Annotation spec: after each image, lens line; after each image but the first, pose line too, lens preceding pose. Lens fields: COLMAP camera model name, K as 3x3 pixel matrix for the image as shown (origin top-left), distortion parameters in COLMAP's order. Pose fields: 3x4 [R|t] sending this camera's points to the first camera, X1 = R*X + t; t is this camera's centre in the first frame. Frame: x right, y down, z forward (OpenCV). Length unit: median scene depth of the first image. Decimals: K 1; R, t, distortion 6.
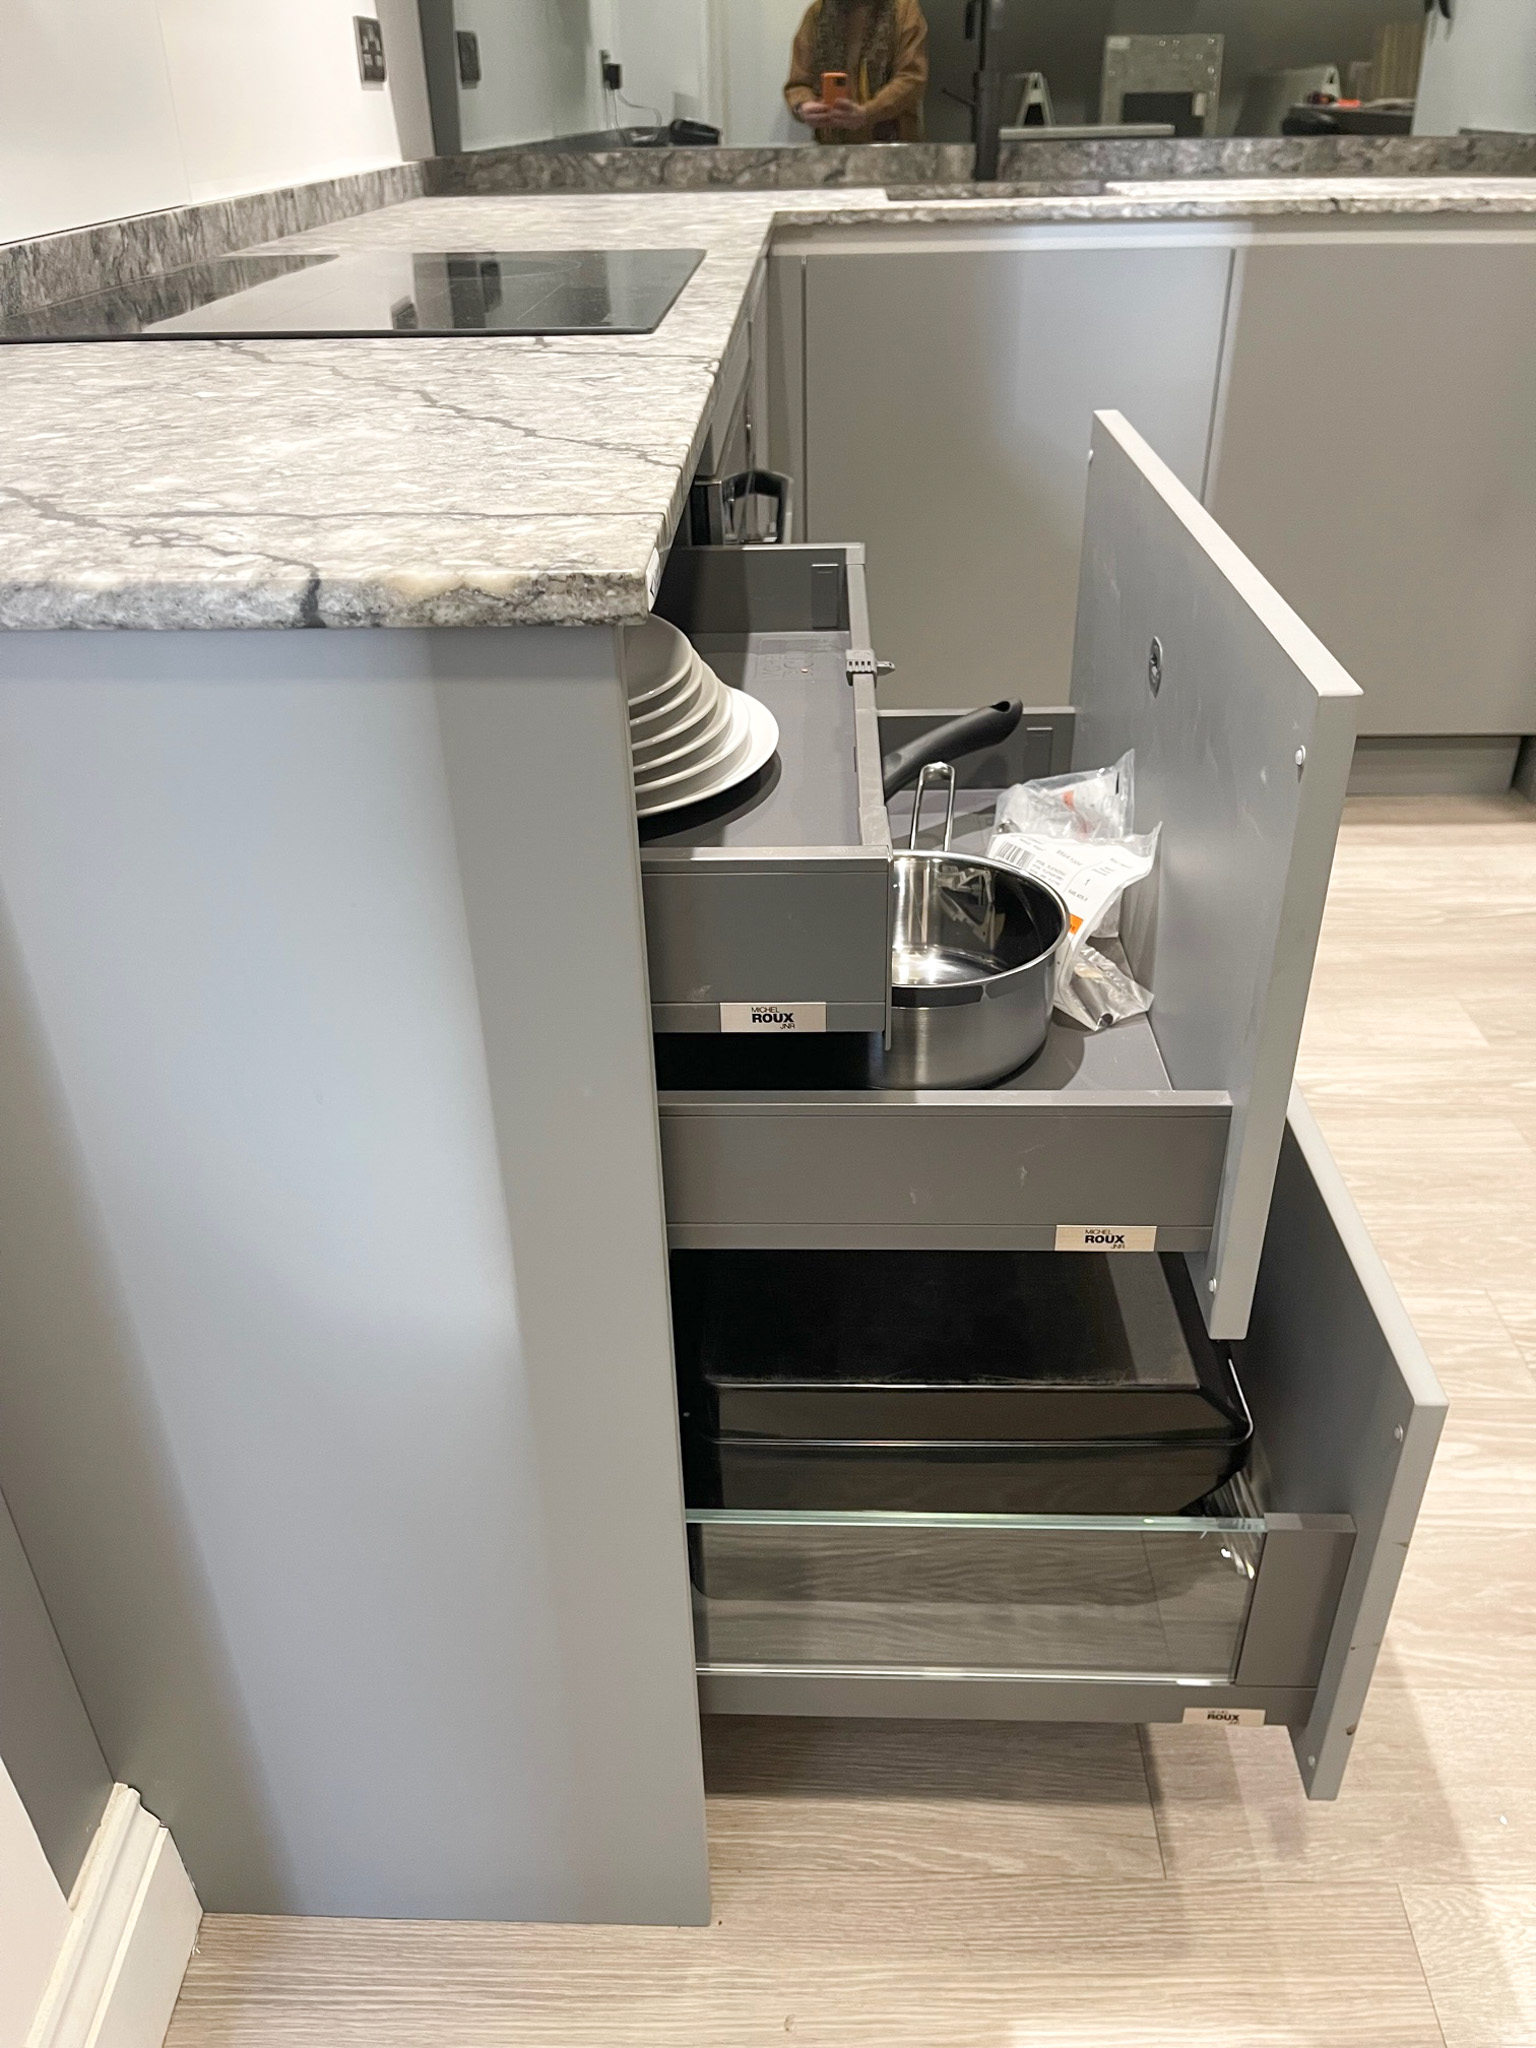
lens RADIAL K [[1504.3, 0, 770.9], [0, 1504.3, 1035.5], [0, 0, 1]] dist [0.001952, -0.019920]
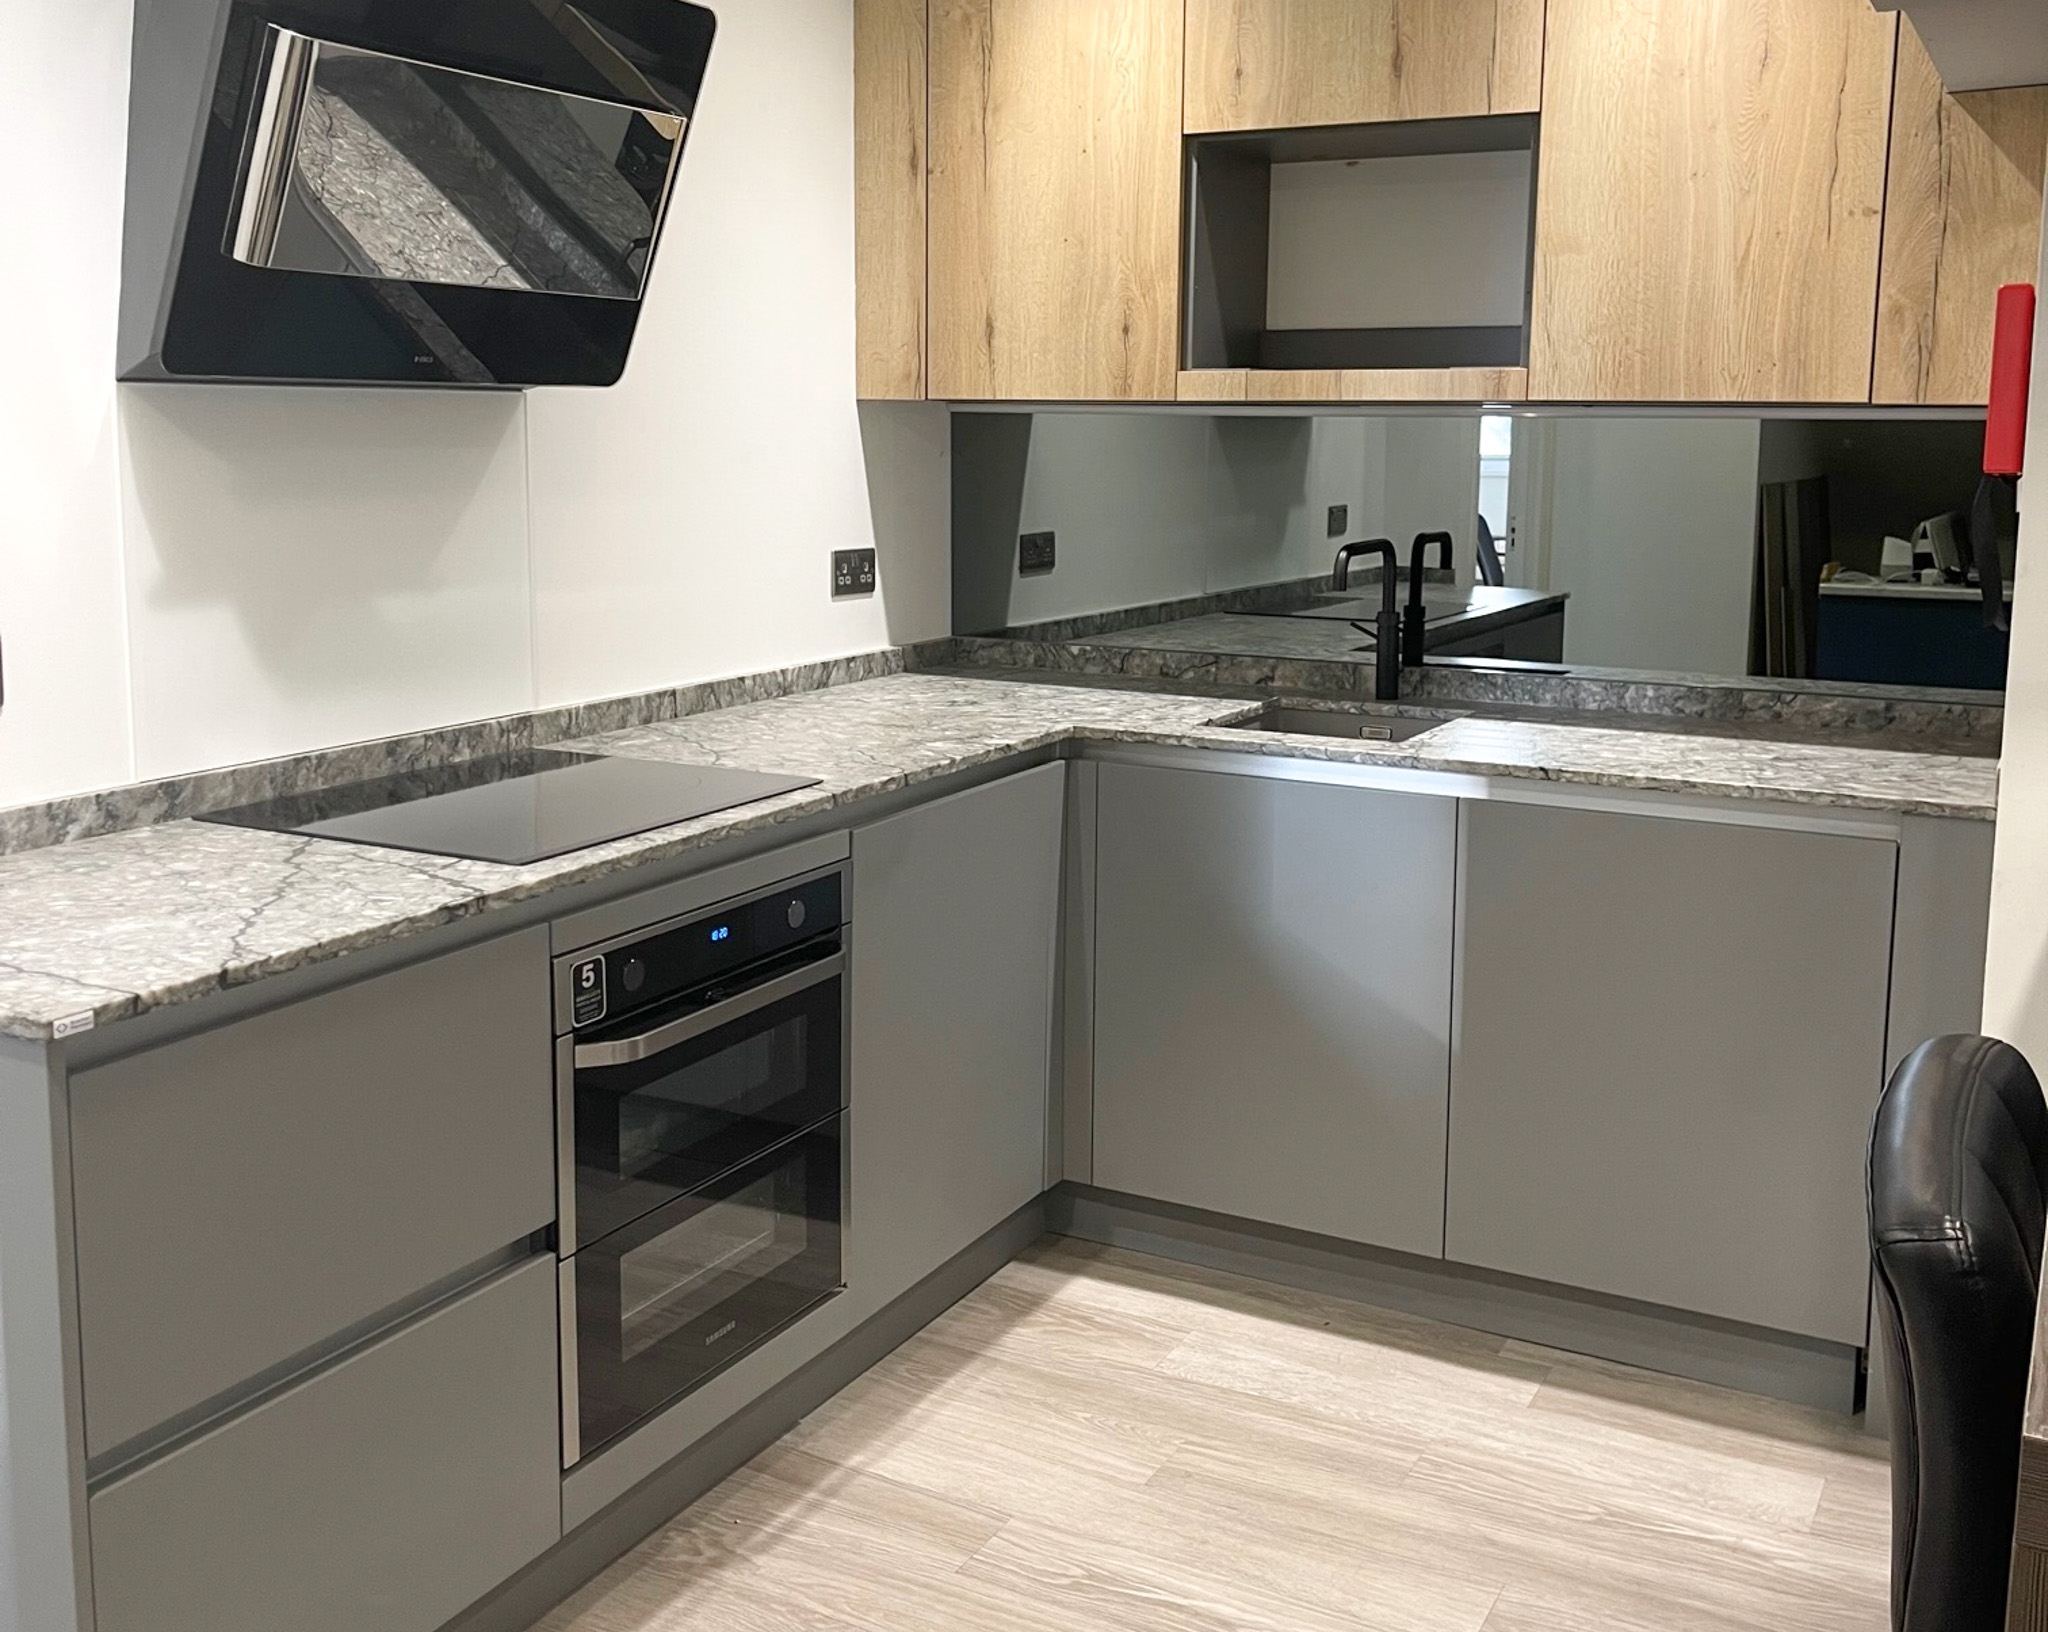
lens RADIAL K [[1971.1, 0, 1024.8], [0, 1971.1, 805.6], [0, 0, 1]] dist [-0.003590, 0.000000]
pose [[0.890972, 0.110730, -0.440350, 0.536656], [-0.262187, 0.917254, -0.299838, -0.023519], [0.370712, 0.382602, 0.846279, -0.229853]]
